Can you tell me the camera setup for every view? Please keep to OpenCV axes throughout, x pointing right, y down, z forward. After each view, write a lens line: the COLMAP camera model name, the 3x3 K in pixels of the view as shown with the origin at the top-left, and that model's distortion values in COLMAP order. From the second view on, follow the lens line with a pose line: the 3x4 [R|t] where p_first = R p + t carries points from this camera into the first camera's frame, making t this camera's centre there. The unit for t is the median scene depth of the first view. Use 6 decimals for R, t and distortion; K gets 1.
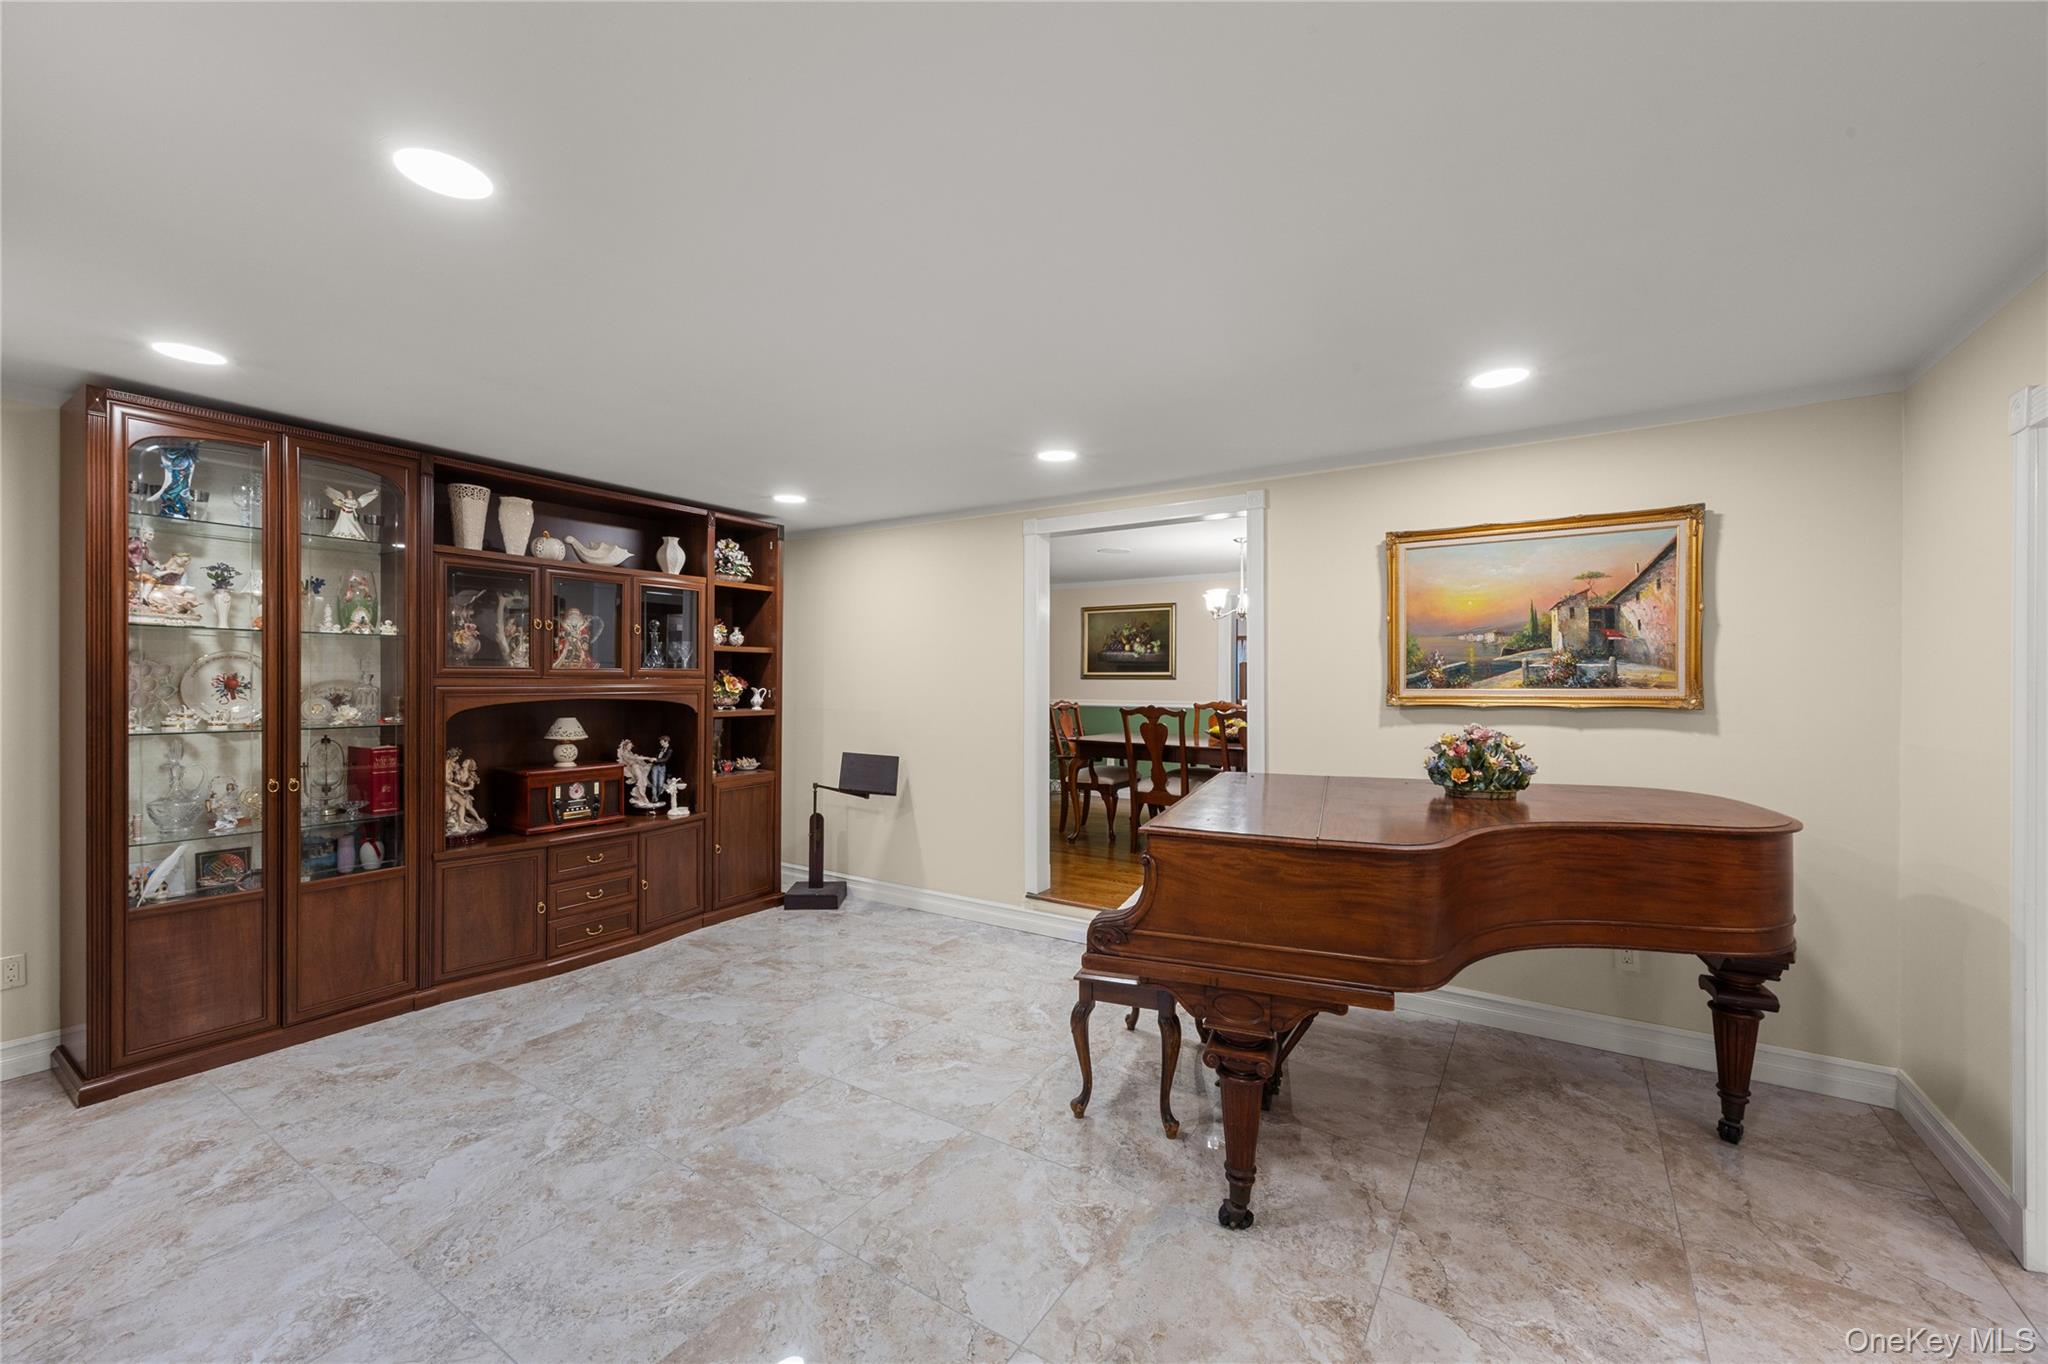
lens RADIAL K [[811.1, 0, 1027.5], [0, 811.1, 683.8], [0, 0, 1]] dist [0.000486, -0.000207]
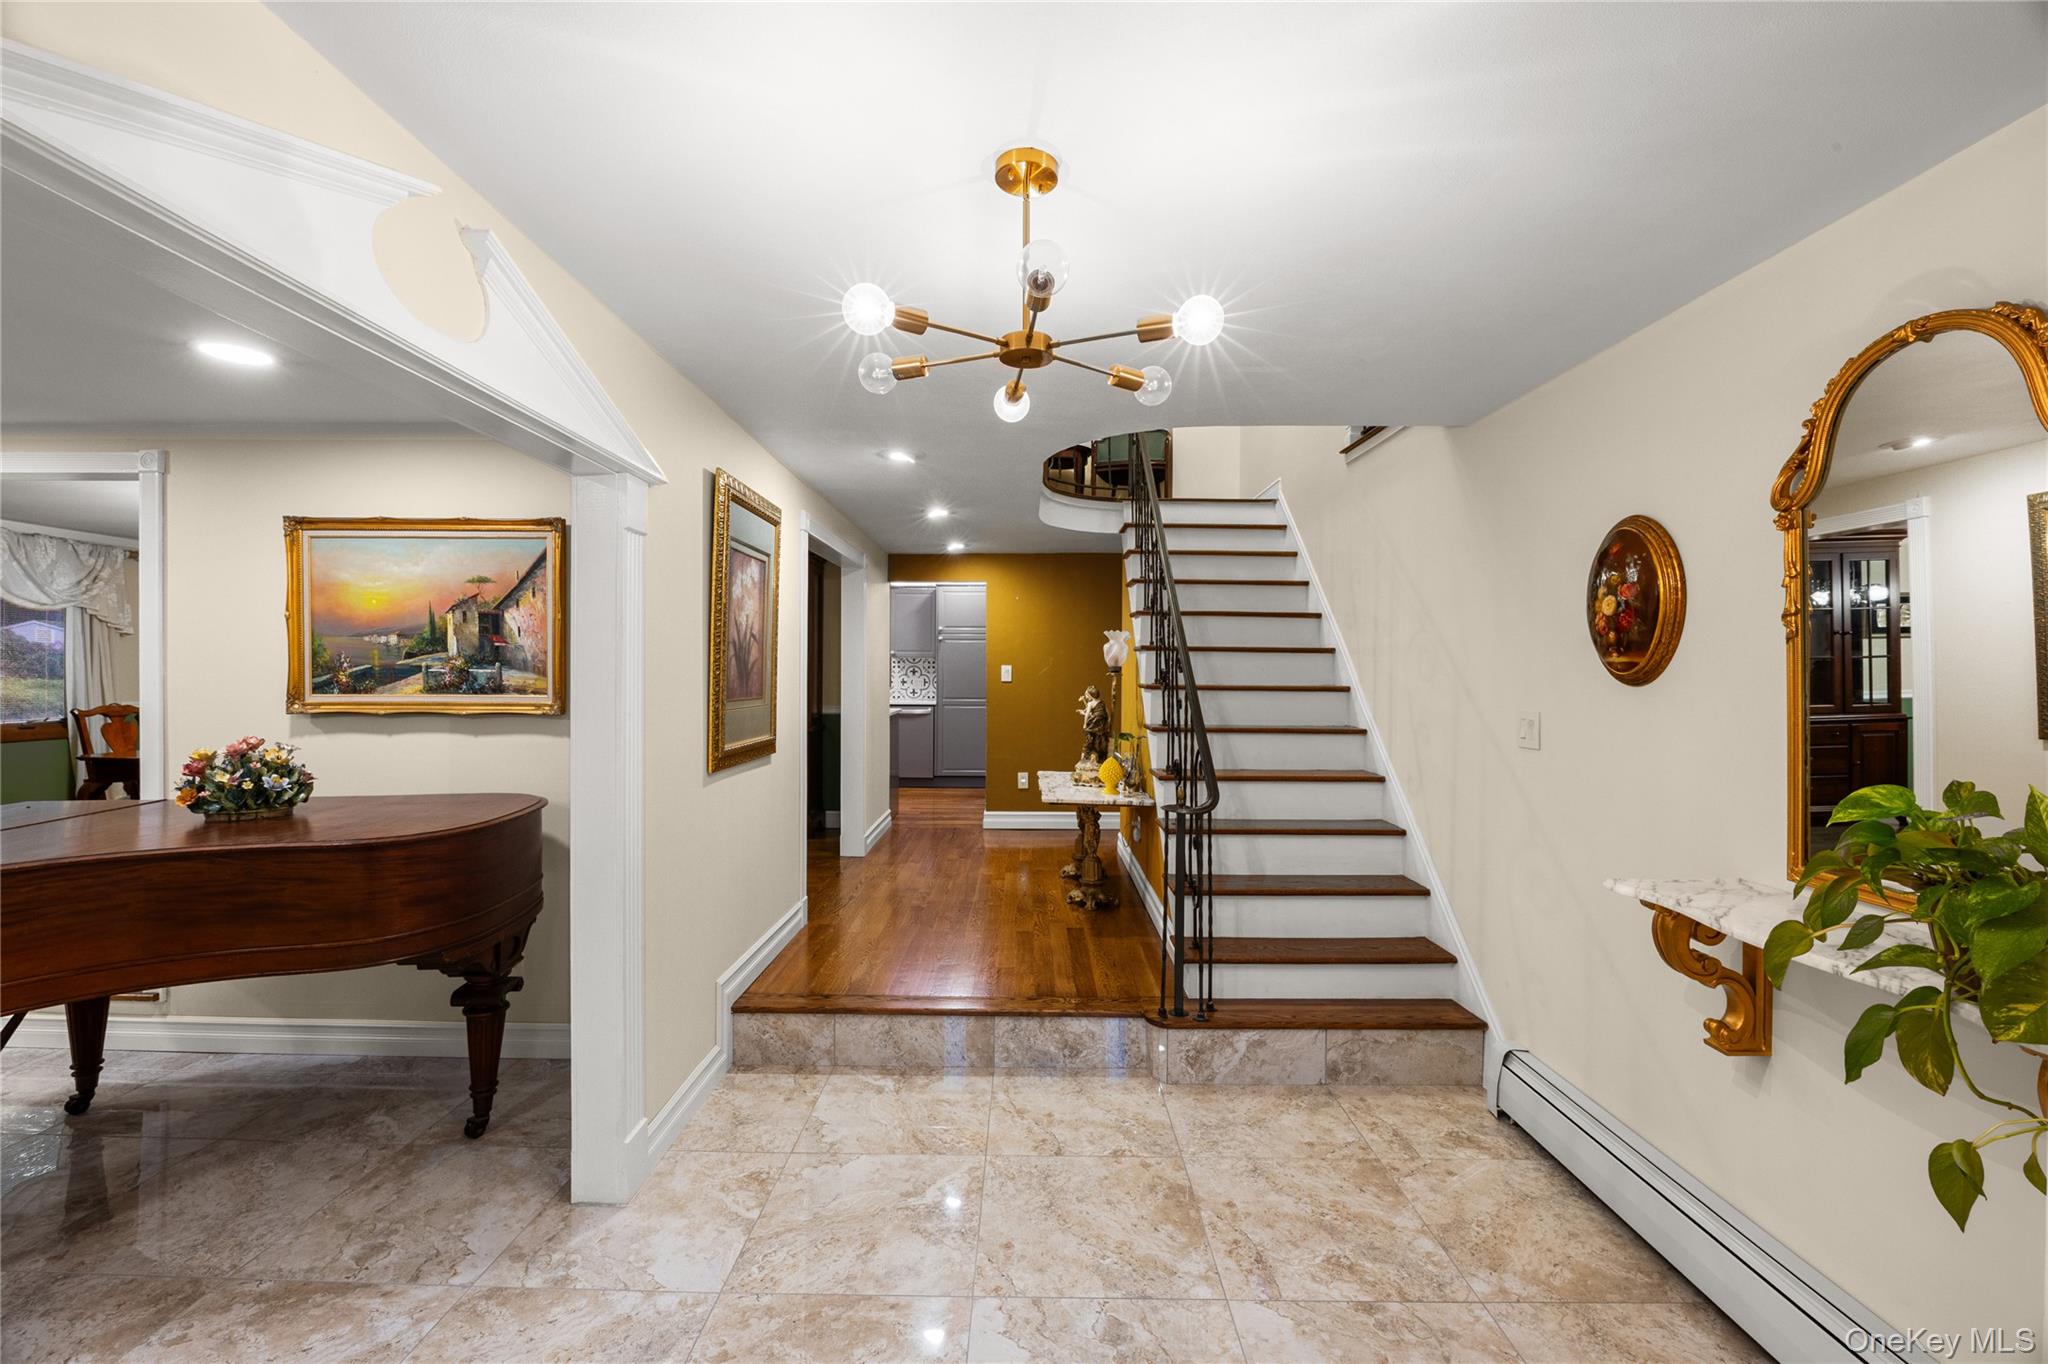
lens RADIAL K [[856.0, 0, 1025.2], [0, 856.0, 670.4], [0, 0, 1]] dist [-0.002110, -0.000454]
pose [[0.842295, 0.008187, 0.538955, 0.688566], [-0.005598, 0.999964, -0.006442, -0.020262], [-0.538988, 0.002409, 0.842310, -0.233389]]
